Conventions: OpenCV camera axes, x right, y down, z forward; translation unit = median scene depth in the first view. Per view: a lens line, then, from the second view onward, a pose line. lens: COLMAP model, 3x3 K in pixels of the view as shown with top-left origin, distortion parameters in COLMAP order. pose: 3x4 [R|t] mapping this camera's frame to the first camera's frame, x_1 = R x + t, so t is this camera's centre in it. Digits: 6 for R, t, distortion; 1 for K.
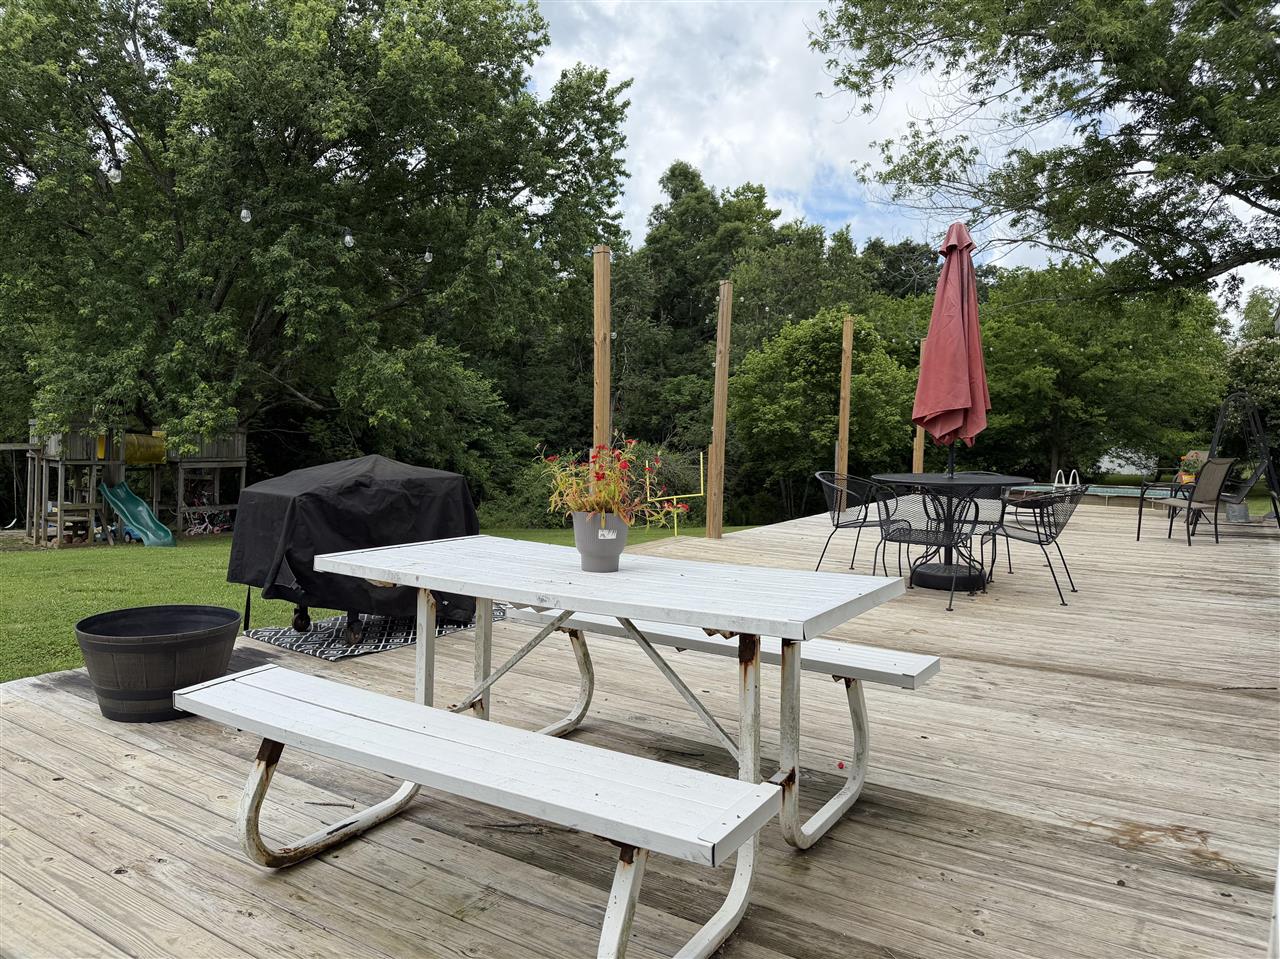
lens RADIAL K [[904.2, 0, 640.0], [0, 904.2, 479.5], [0, 0, 1]] dist [0.001492, -0.003027]
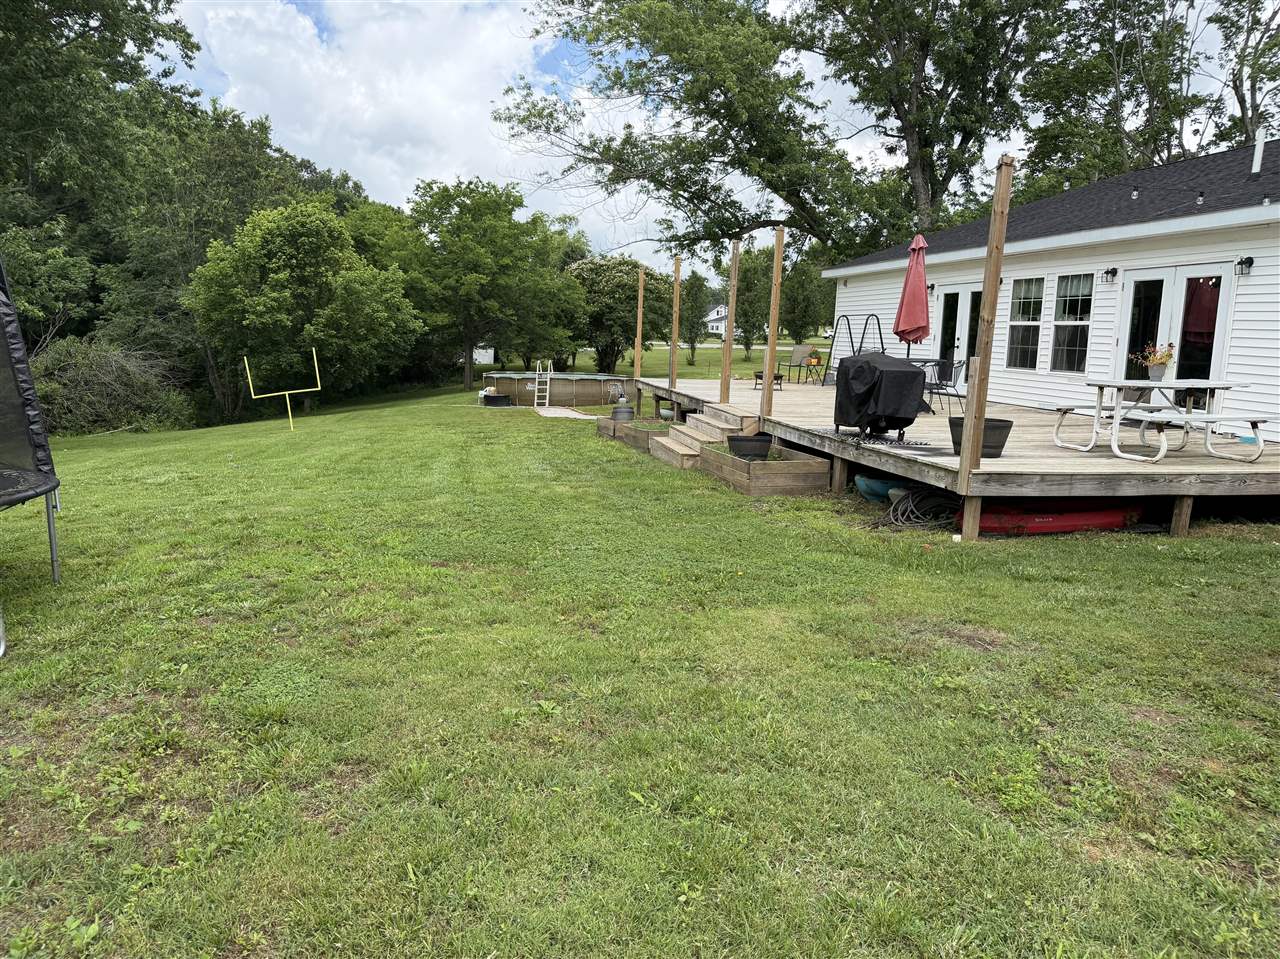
lens RADIAL K [[904.2, 0, 640.0], [0, 904.2, 479.5], [0, 0, 1]] dist [0.001492, -0.003027]
pose [[0.736469, -0.095164, 0.669745, -0.236374], [0.017701, 0.992427, 0.121550, 0.004217], [-0.676240, -0.077663, 0.732576, -0.035361]]
